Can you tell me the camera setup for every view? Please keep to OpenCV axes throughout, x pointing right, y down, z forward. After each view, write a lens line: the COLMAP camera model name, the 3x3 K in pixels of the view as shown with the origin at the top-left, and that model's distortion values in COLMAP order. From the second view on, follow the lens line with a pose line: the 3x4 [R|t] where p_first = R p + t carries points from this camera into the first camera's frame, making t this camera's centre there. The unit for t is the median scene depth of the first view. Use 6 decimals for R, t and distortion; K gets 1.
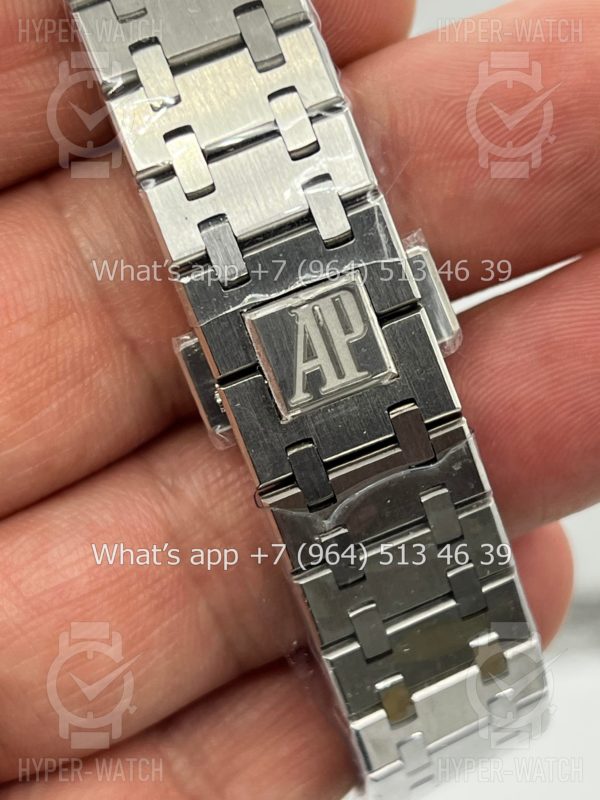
lens RADIAL K [[1925.7, 0, 298.7], [0, 1925.7, 397.5], [0, 0, 1]] dist [0.215451, 0.000000]
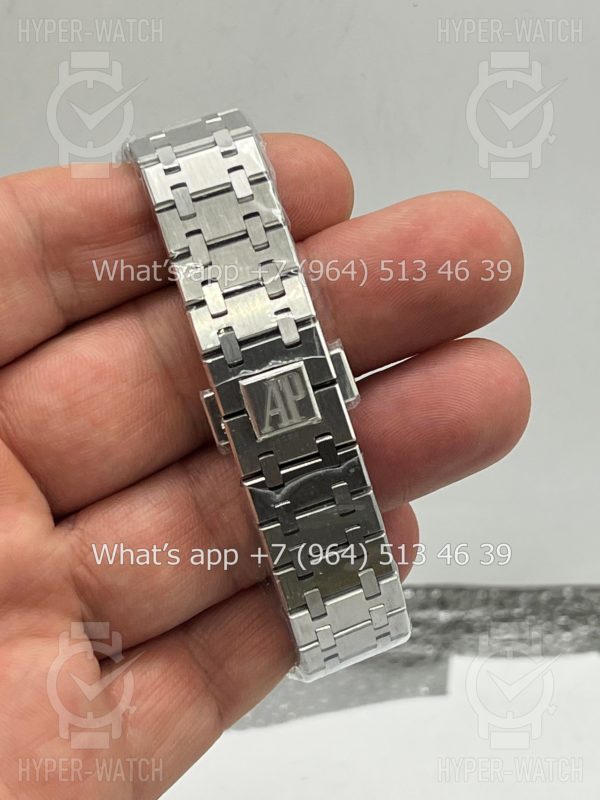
lens RADIAL K [[1925.7, 0, 300.3], [0, 1925.7, 402.1], [0, 0, 1]] dist [0.215451, 0.000000]
pose [[0.998457, 0.053498, -0.014885, 0.057708], [-0.053695, 0.998470, -0.013179, -0.002386], [0.014157, 0.013958, 0.999802, -0.831467]]
